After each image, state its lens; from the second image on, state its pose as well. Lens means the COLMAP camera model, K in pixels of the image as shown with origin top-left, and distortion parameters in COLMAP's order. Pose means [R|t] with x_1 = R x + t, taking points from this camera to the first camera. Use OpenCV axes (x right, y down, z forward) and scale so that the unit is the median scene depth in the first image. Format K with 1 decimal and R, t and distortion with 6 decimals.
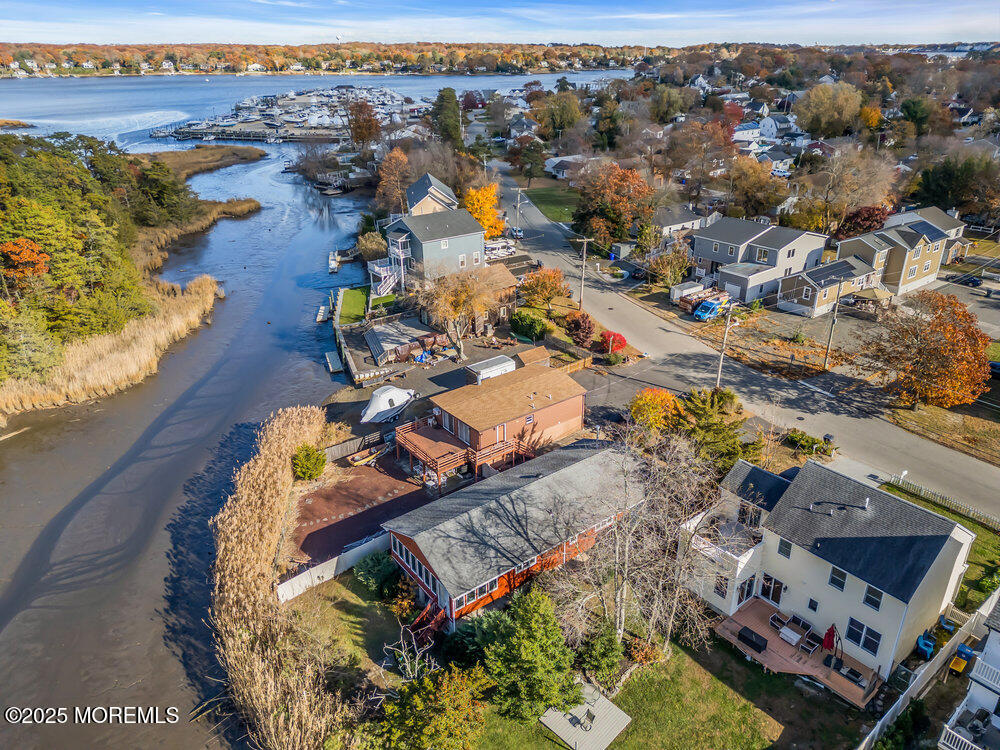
lens RADIAL K [[697.7, 0, 502.9], [0, 697.7, 377.2], [0, 0, 1]] dist [0.060305, -0.043208]
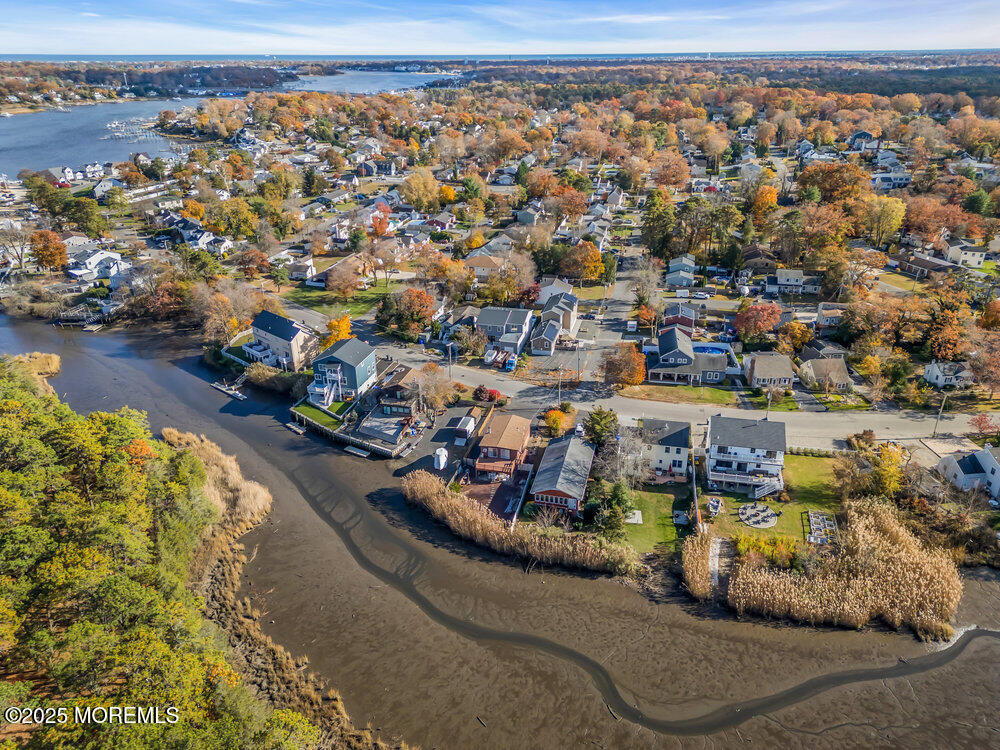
lens RADIAL K [[697.7, 0, 501.6], [0, 697.7, 372.3], [0, 0, 1]] dist [0.060305, -0.043208]
pose [[0.780530, -0.257562, 0.569591, -0.918415], [0.266870, 0.961261, 0.068969, -0.238407], [-0.565290, 0.098175, 0.819029, -0.612578]]
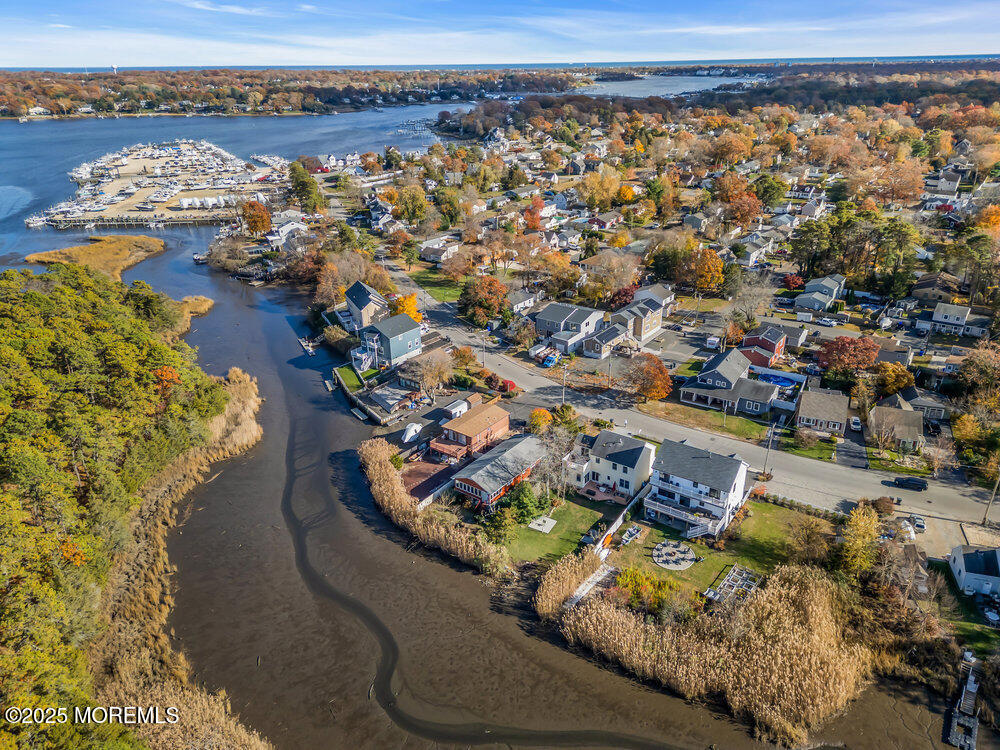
lens RADIAL K [[697.7, 0, 500.8], [0, 697.7, 368.8], [0, 0, 1]] dist [0.060305, -0.043208]
pose [[0.963378, -0.113254, 0.243057, -0.329907], [0.120412, 0.992614, -0.014749, -0.070493], [-0.239592, 0.043476, 0.969900, -0.880740]]
